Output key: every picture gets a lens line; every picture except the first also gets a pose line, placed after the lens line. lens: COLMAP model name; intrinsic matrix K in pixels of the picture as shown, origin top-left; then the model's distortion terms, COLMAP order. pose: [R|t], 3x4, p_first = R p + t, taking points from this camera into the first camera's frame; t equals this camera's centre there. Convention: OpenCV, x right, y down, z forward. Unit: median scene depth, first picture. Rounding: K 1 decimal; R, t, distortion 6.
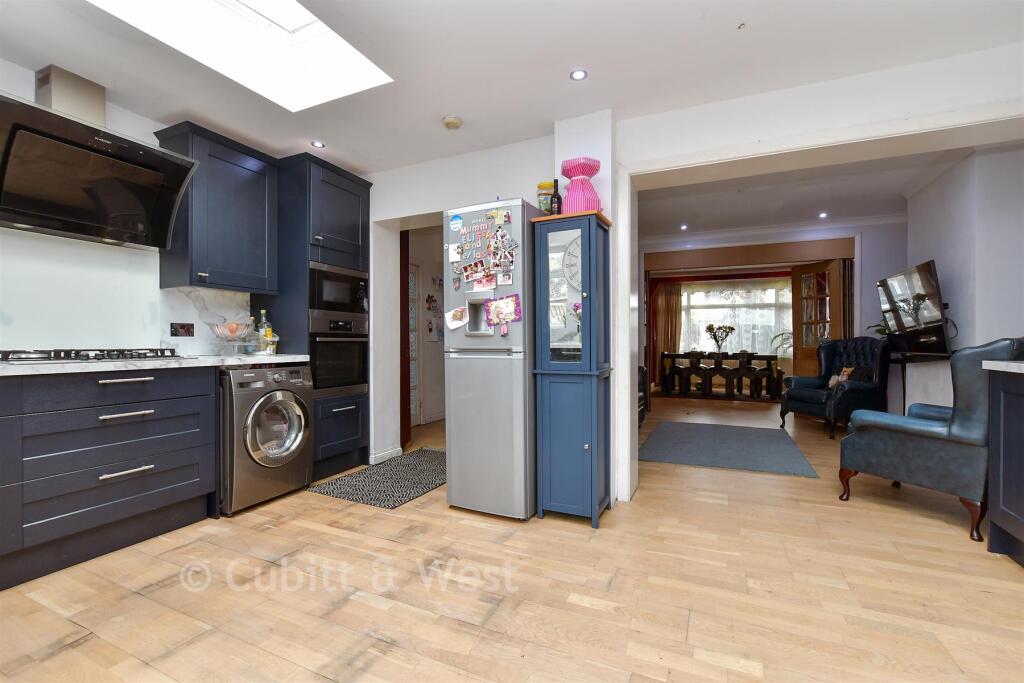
lens RADIAL K [[452.4, 0, 511.4], [0, 452.4, 342.6], [0, 0, 1]] dist [-0.018386, 0.003702]
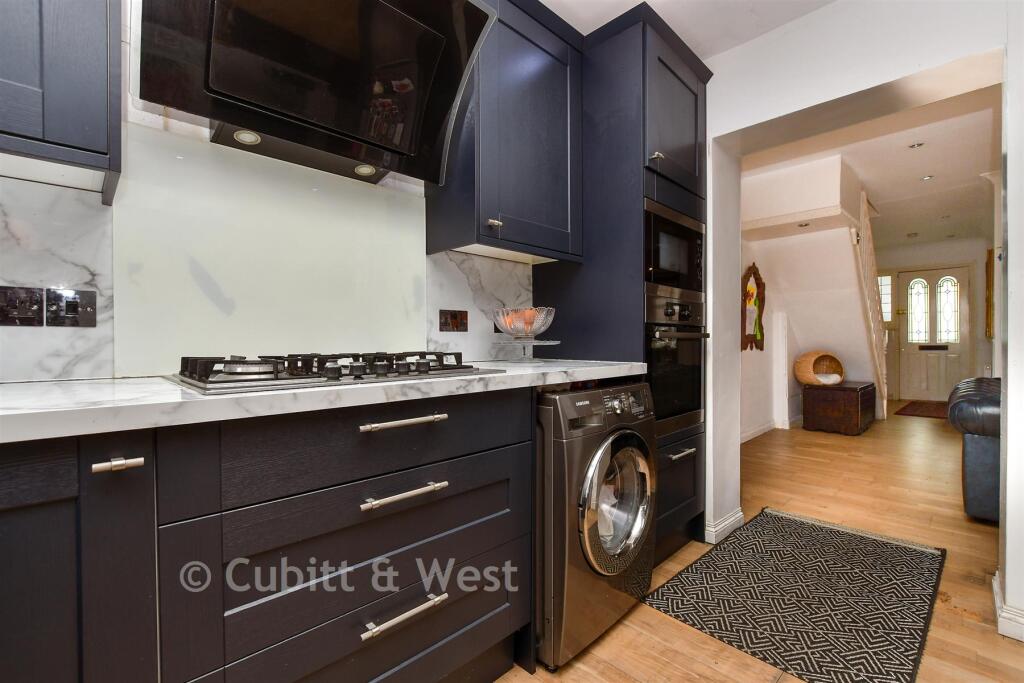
lens RADIAL K [[452.4, 0, 512.7], [0, 452.4, 343.2], [0, 0, 1]] dist [-0.018386, 0.003702]
pose [[0.932816, 0.000758, -0.360353, -0.469701], [0.002147, 0.999968, 0.007661, -0.002172], [0.360347, -0.007920, 0.932785, 0.481108]]
